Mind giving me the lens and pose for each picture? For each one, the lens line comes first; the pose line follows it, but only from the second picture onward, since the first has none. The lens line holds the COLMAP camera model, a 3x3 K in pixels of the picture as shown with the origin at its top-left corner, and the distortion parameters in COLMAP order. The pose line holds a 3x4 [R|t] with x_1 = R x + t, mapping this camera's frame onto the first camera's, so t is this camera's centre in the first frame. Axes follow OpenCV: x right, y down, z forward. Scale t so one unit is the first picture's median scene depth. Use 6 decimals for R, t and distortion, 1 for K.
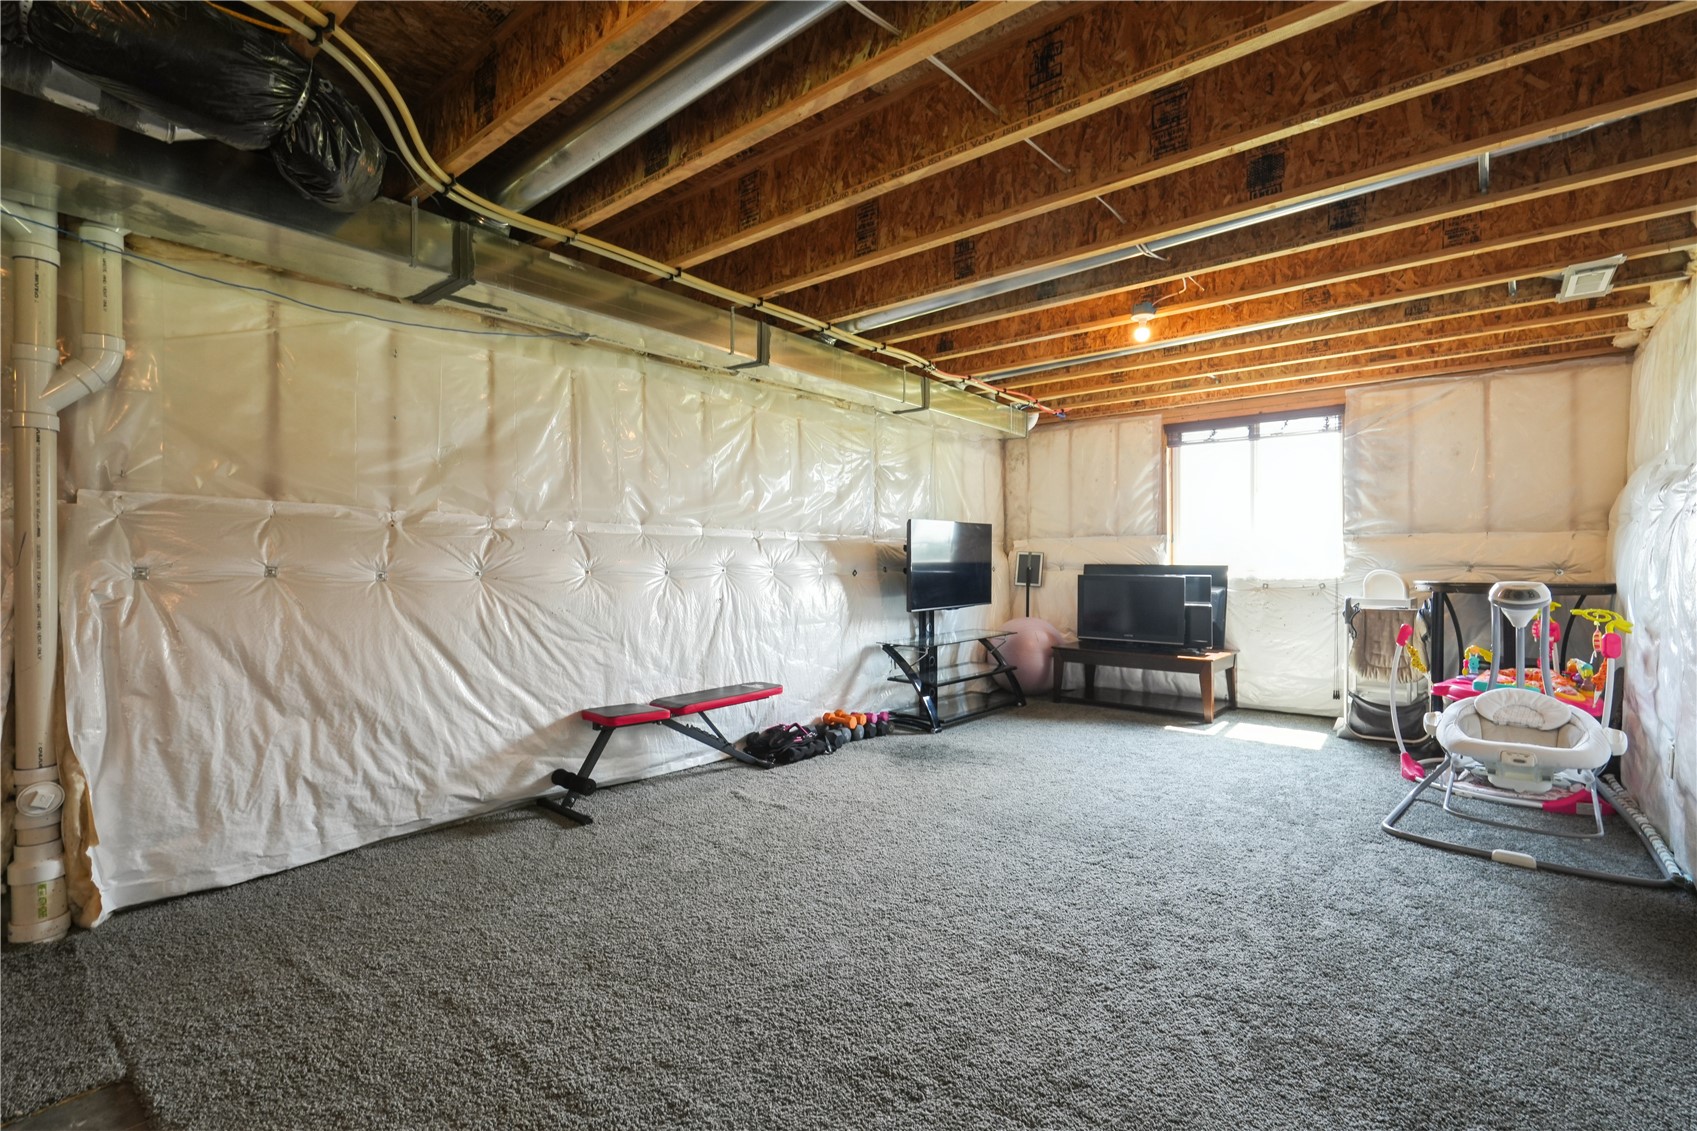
lens RADIAL K [[774.0, 0, 844.6], [0, 774.0, 564.6], [0, 0, 1]] dist [-0.008943, 0.004694]
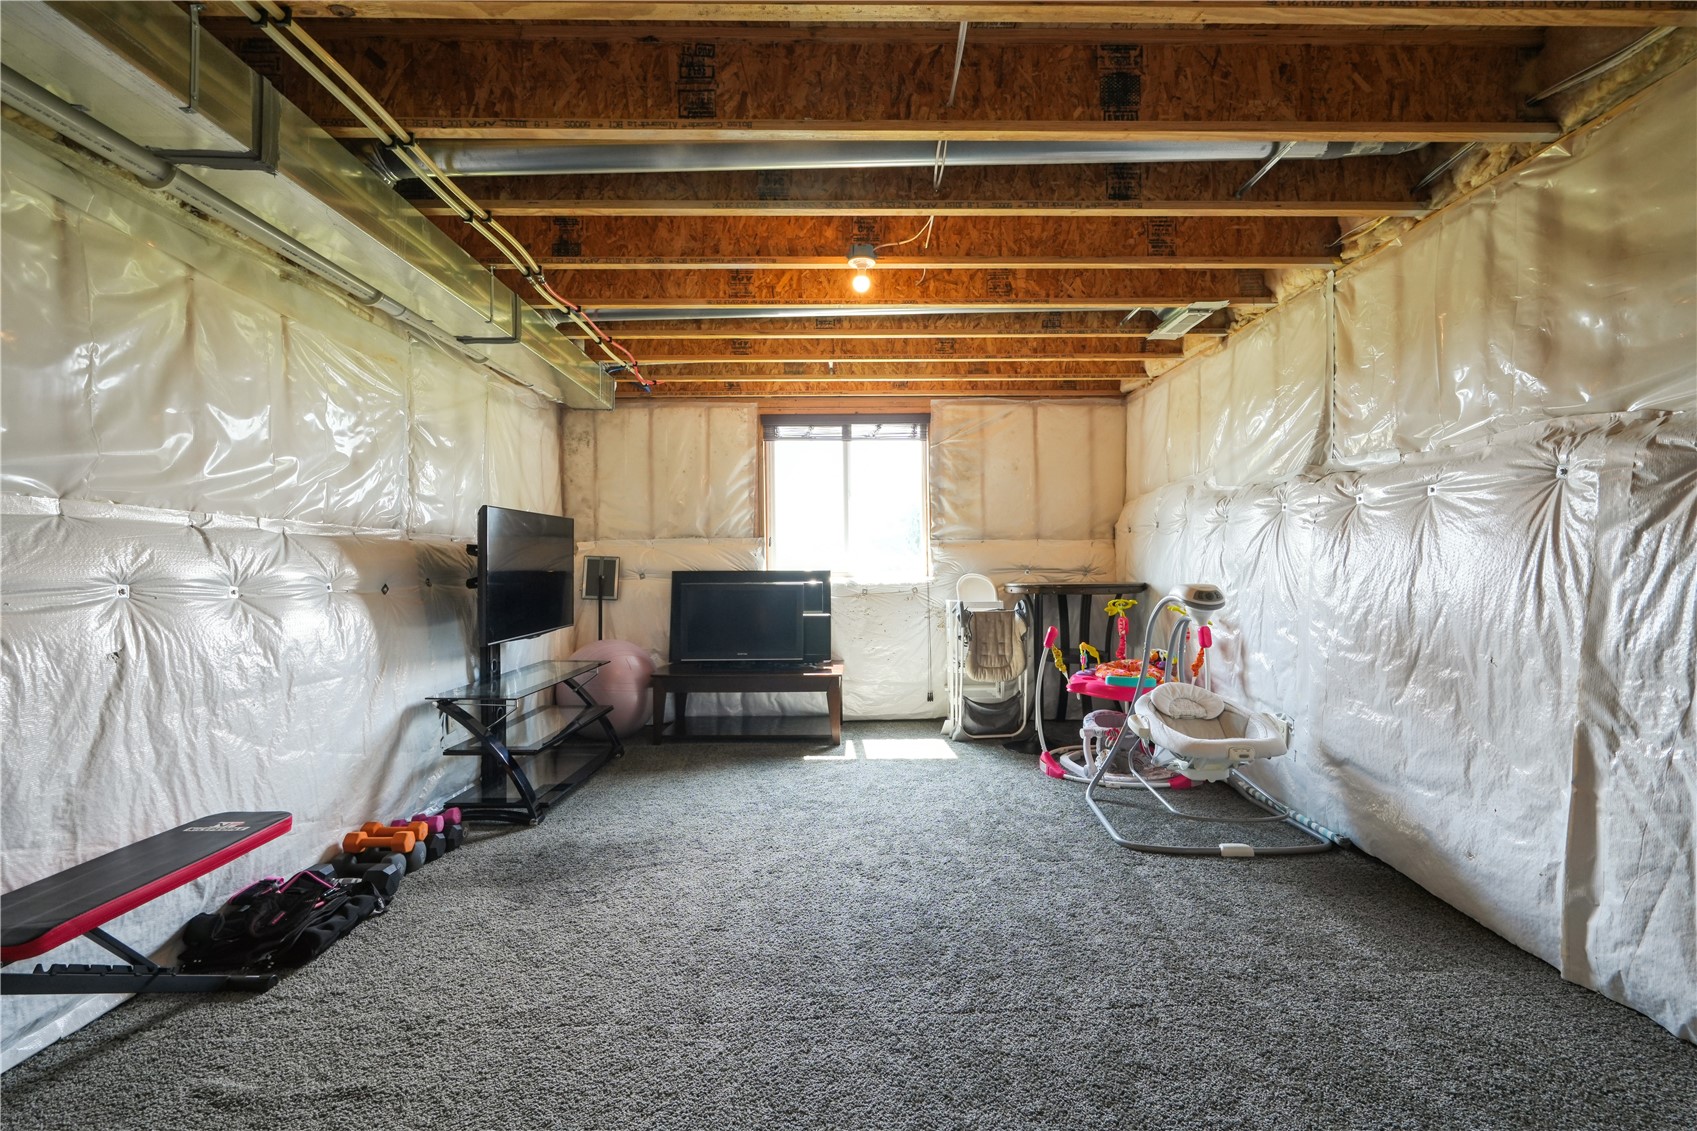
lens RADIAL K [[774.0, 0, 861.1], [0, 774.0, 562.6], [0, 0, 1]] dist [-0.008943, 0.004694]
pose [[0.753228, -0.002619, 0.657754, -0.118640], [0.009502, 0.999931, -0.006900, -0.002599], [-0.657691, 0.011447, 0.753201, 0.328734]]
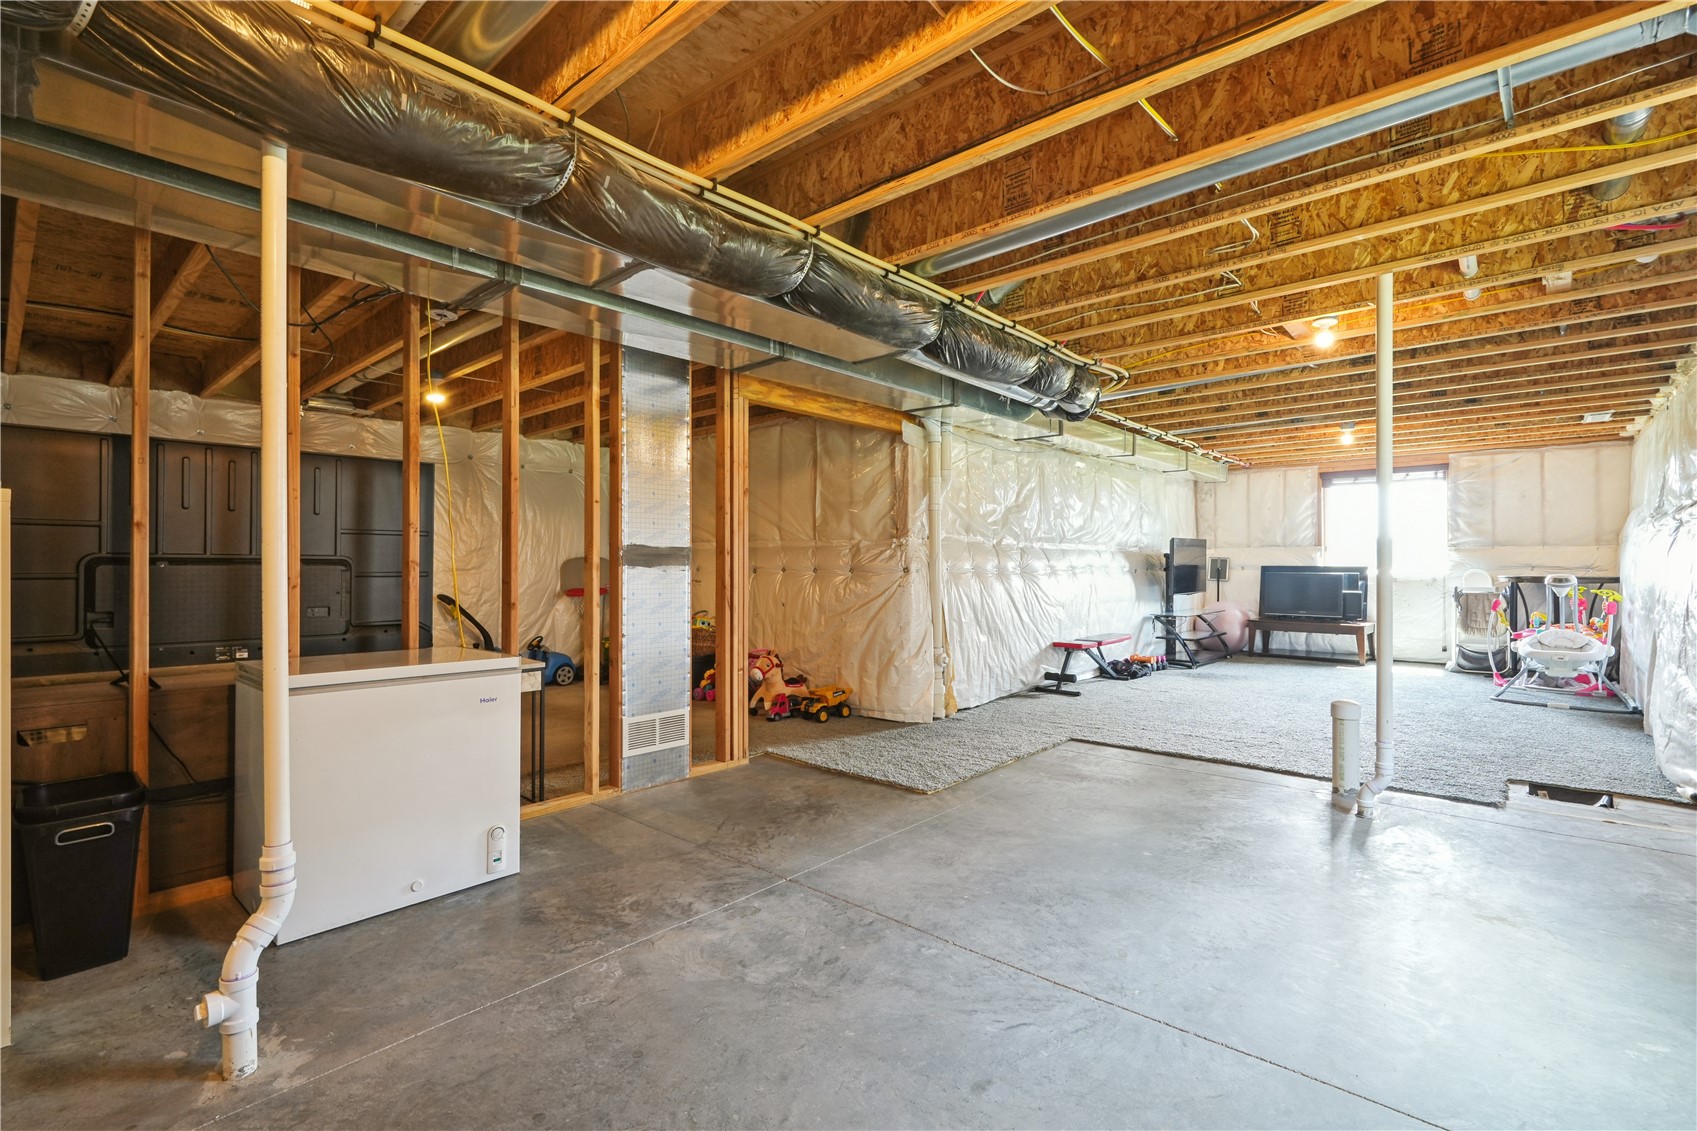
lens RADIAL K [[774.0, 0, 845.4], [0, 774.0, 558.8], [0, 0, 1]] dist [-0.008943, 0.004694]
pose [[0.999227, 0.000421, -0.039322, -0.593095], [-0.000791, 0.999956, -0.009392, 0.001401], [0.039316, 0.009416, 0.999182, -0.705031]]
